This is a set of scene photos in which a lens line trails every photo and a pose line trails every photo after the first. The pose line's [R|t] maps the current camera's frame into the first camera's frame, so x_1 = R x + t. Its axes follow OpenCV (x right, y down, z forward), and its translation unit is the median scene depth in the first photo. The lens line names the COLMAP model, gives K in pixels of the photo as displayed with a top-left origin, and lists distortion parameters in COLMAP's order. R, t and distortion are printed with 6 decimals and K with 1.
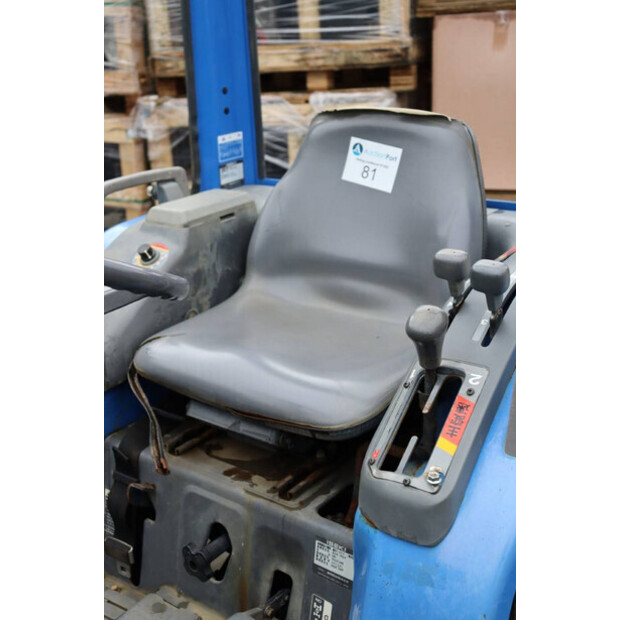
lens RADIAL K [[819.9, 0, 311.3], [0, 819.9, 309.7], [0, 0, 1]] dist [0.014436, 0.000000]
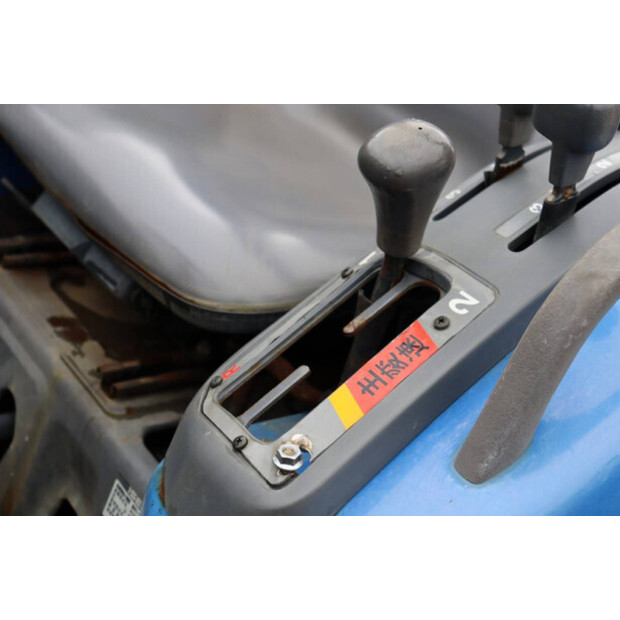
lens RADIAL K [[903.2, 0, 309.7], [0, 903.2, 308.8], [0, 0, 1]] dist [0.050329, 0.000000]
pose [[0.925660, 0.356156, -0.127697, 0.171214], [-0.339868, 0.931019, 0.133020, 0.044058], [0.166264, -0.079731, 0.982853, 0.426808]]
